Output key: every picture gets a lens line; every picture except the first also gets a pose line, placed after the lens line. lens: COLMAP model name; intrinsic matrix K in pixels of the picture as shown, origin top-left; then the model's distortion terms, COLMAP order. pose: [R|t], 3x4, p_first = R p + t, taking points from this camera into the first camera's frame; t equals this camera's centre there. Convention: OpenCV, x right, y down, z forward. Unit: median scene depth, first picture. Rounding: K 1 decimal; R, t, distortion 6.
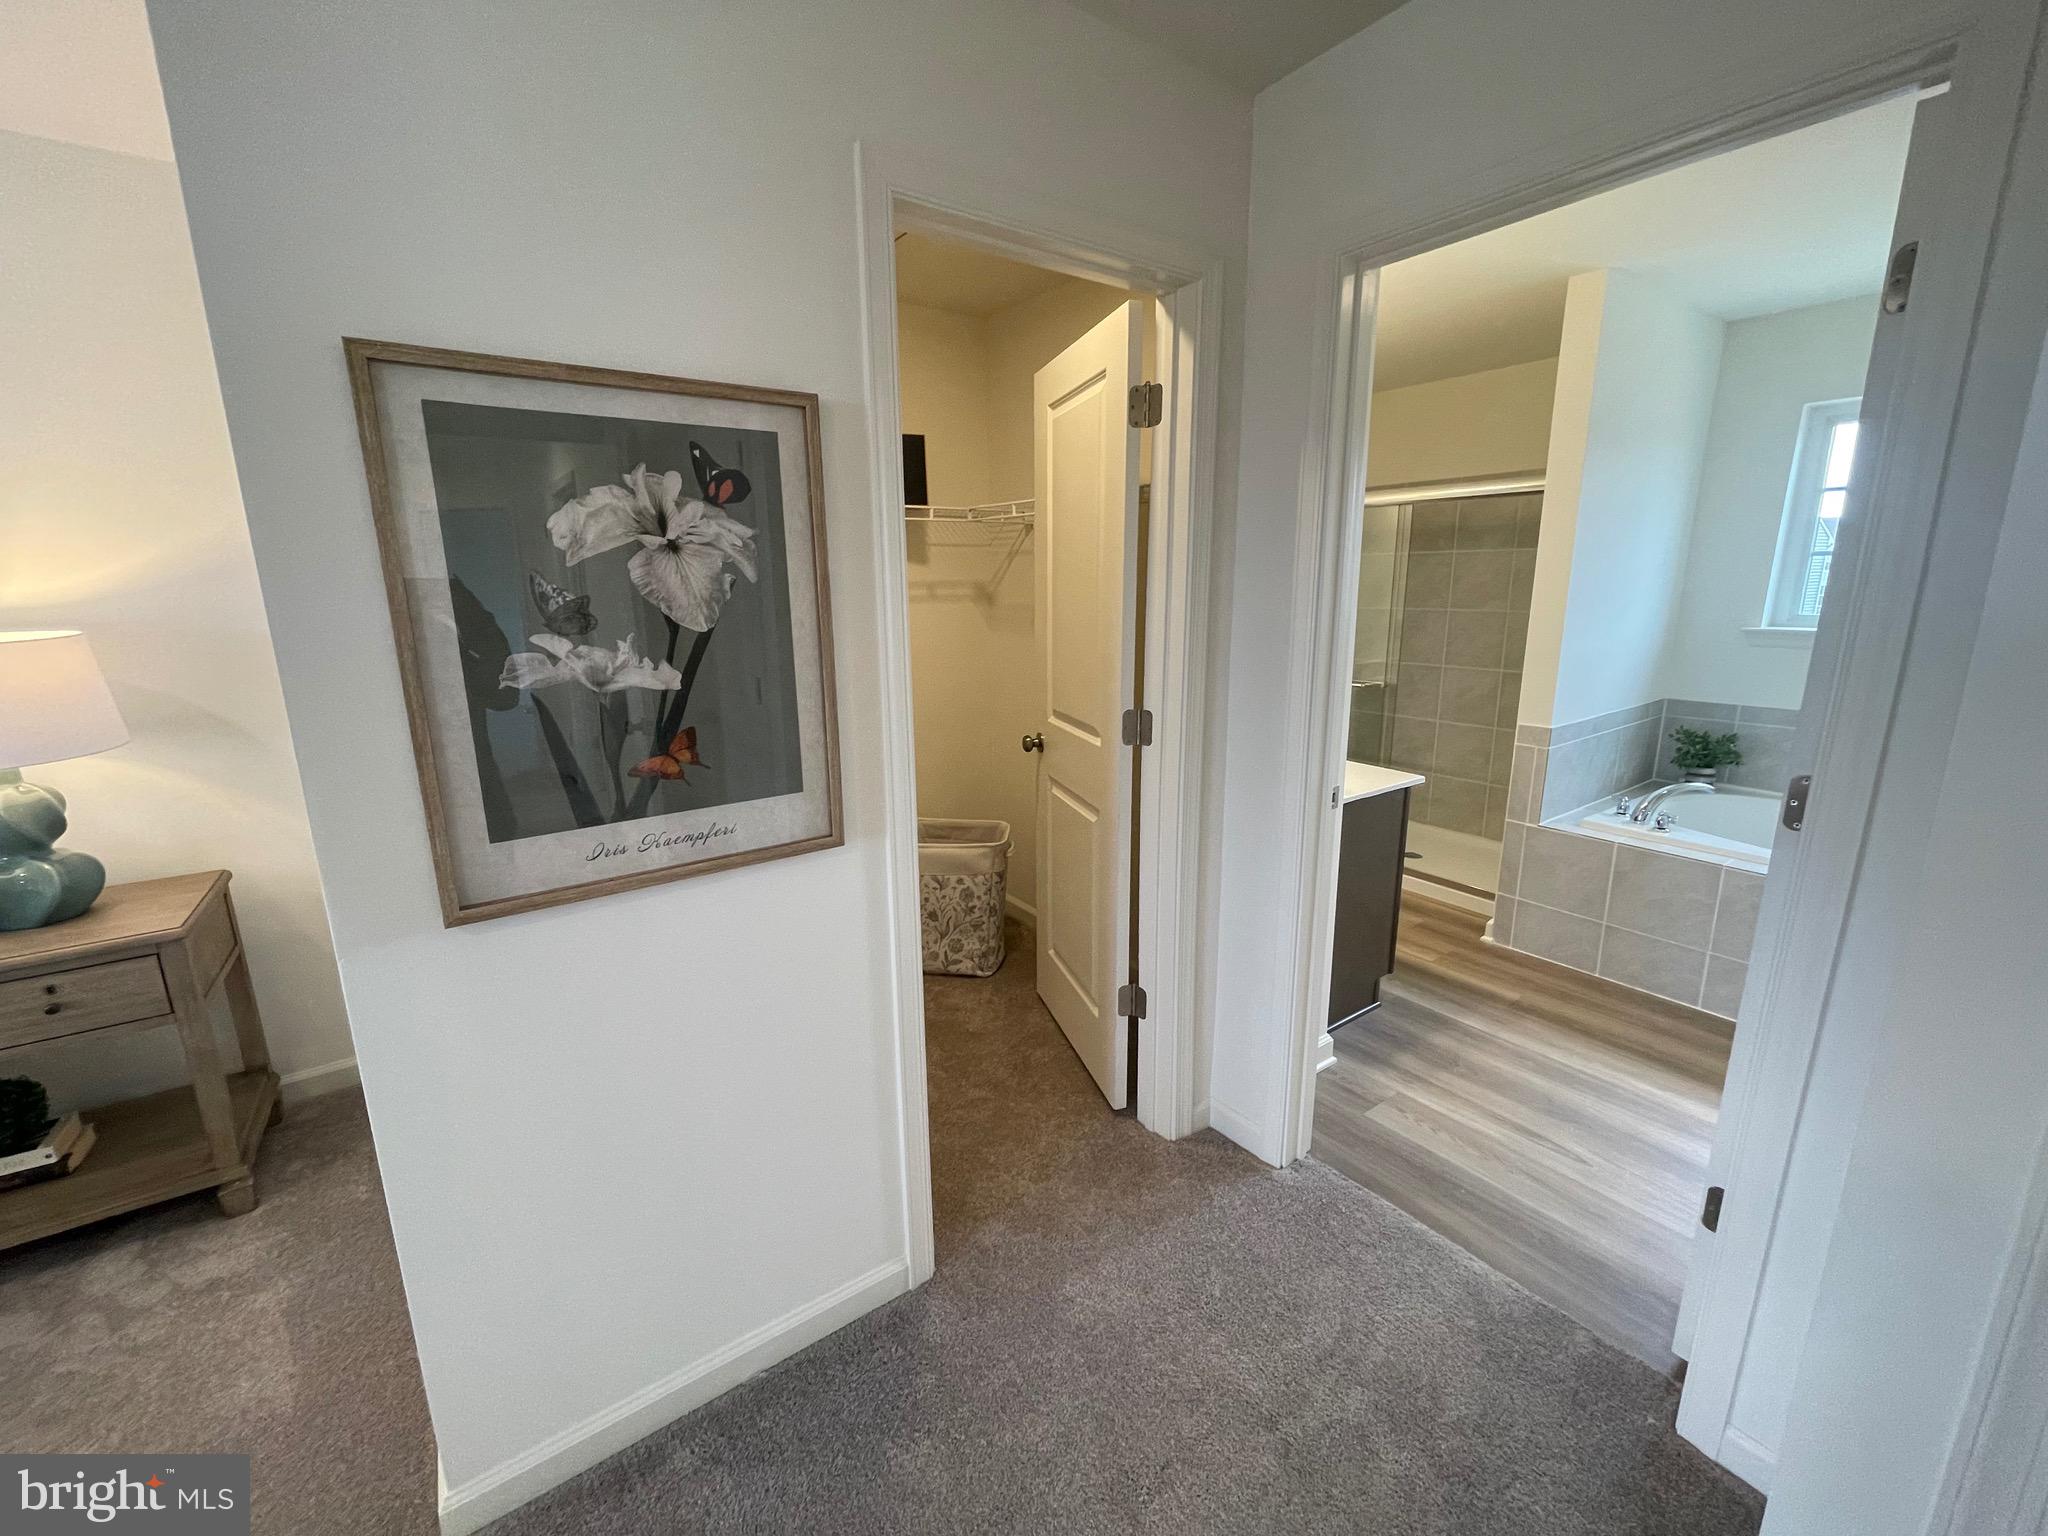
lens RADIAL K [[825.7, 0, 1020.2], [0, 825.7, 764.8], [0, 0, 1]] dist [0.000804, 0.000533]
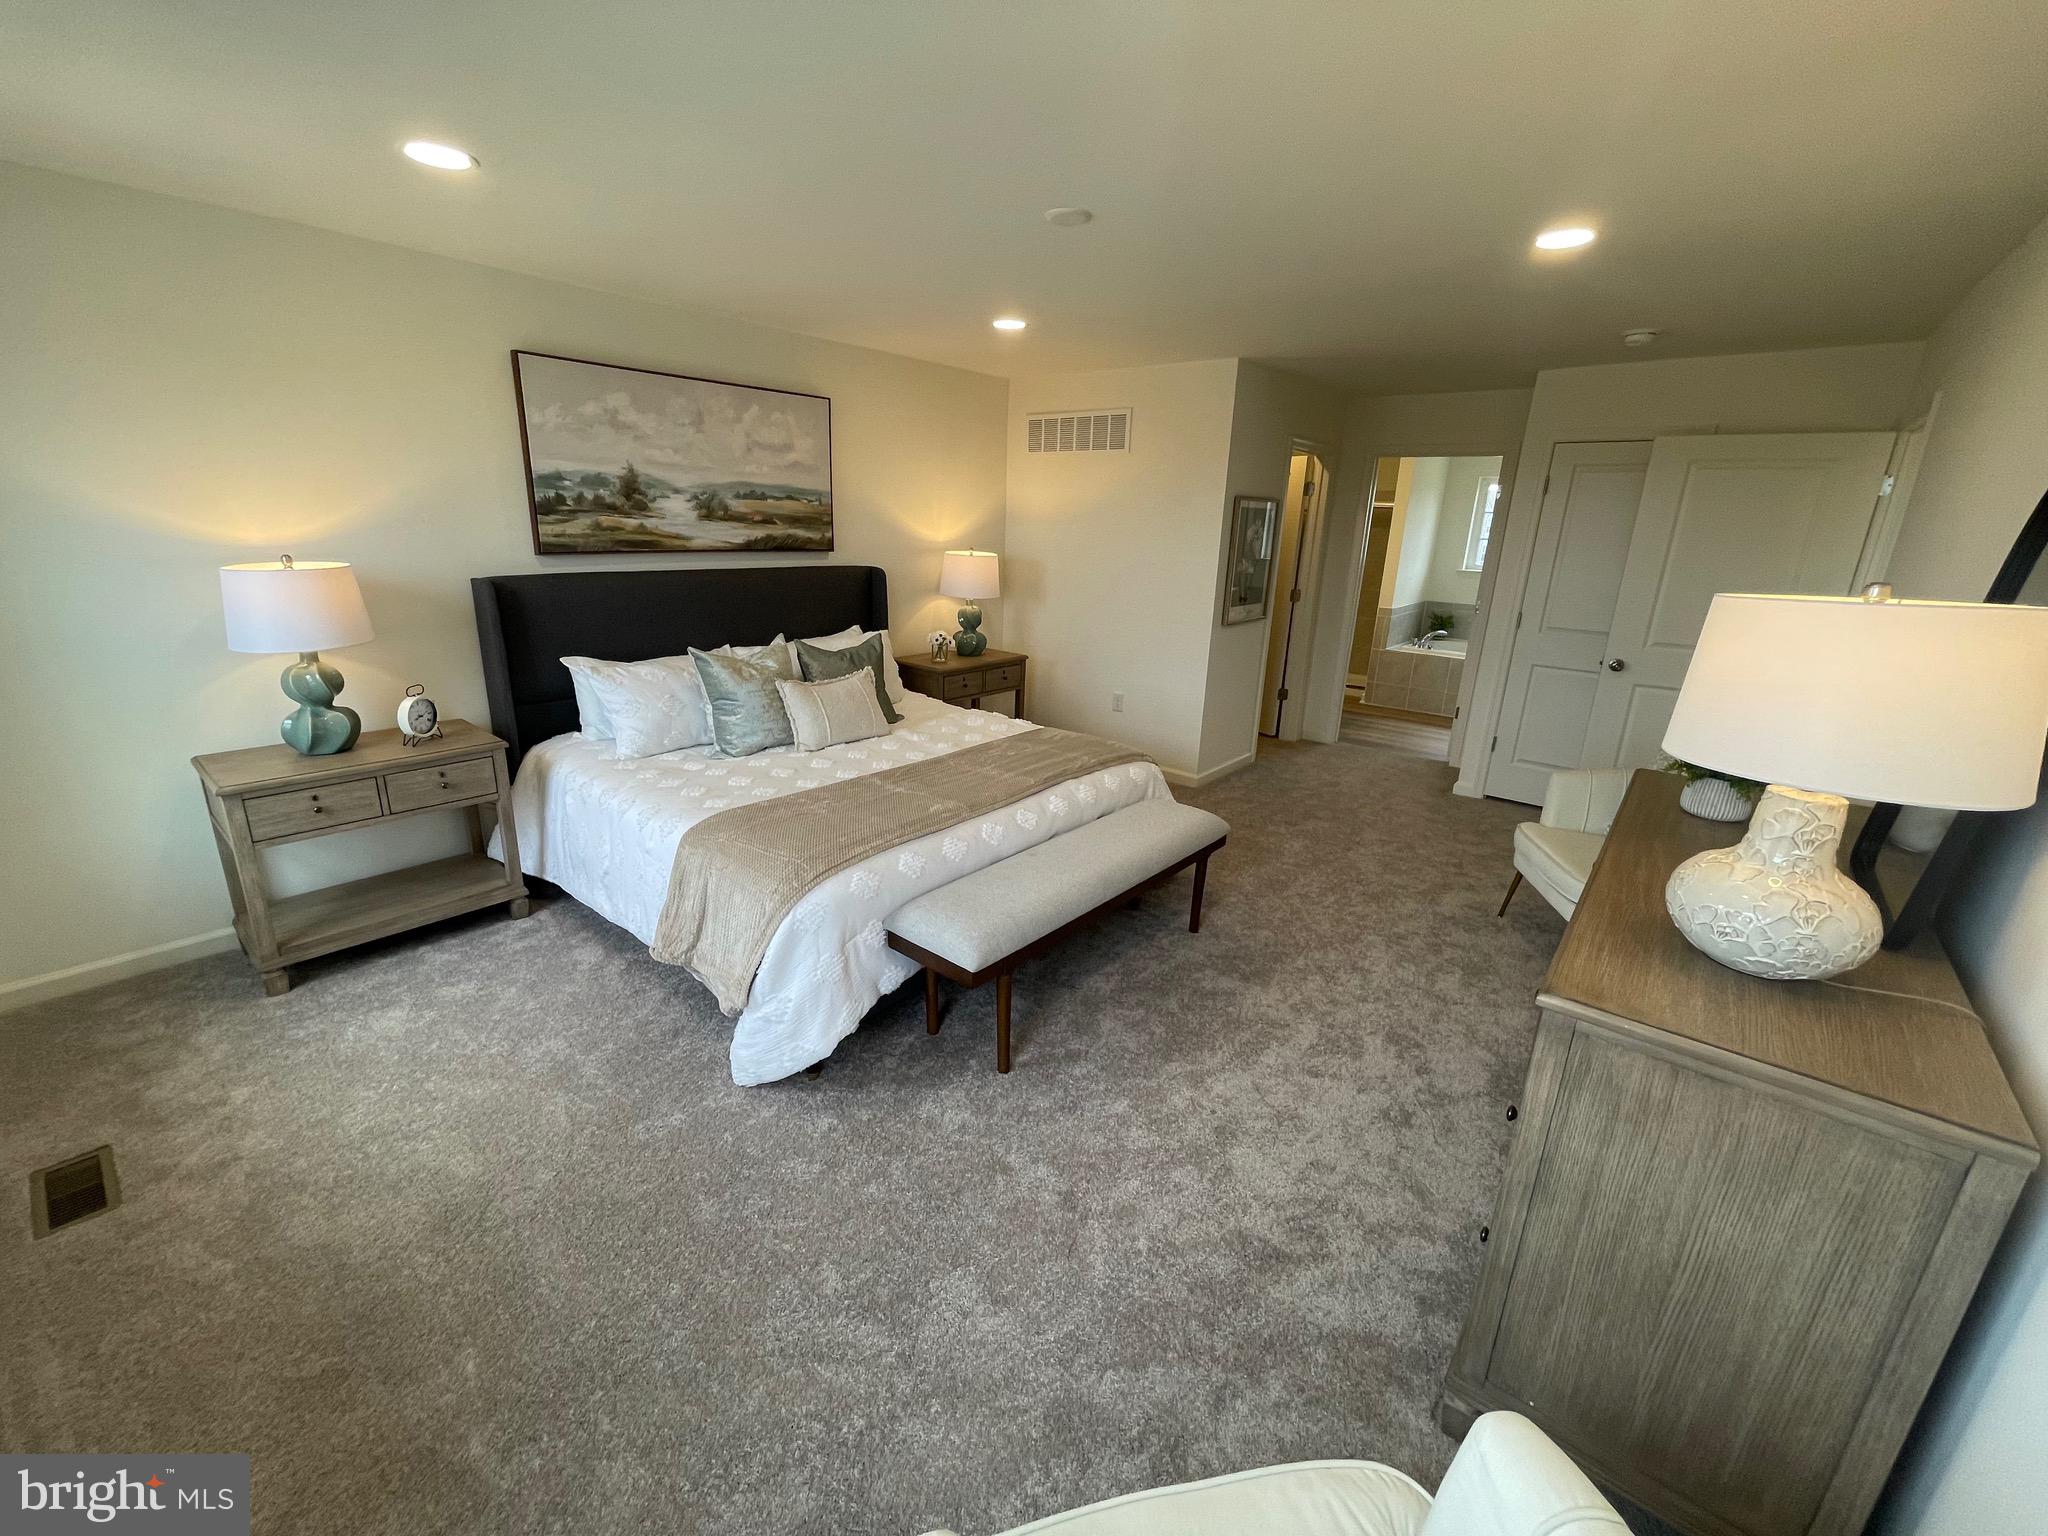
lens RADIAL K [[826.7, 0, 1024.0], [0, 826.7, 768.0], [0, 0, 1]] dist [-0.001230, -0.000049]
pose [[0.965075, -0.038246, 0.259167, -1.336245], [0.018958, 0.996888, 0.076521, 0.274670], [-0.261287, -0.068935, 0.962797, -1.389858]]
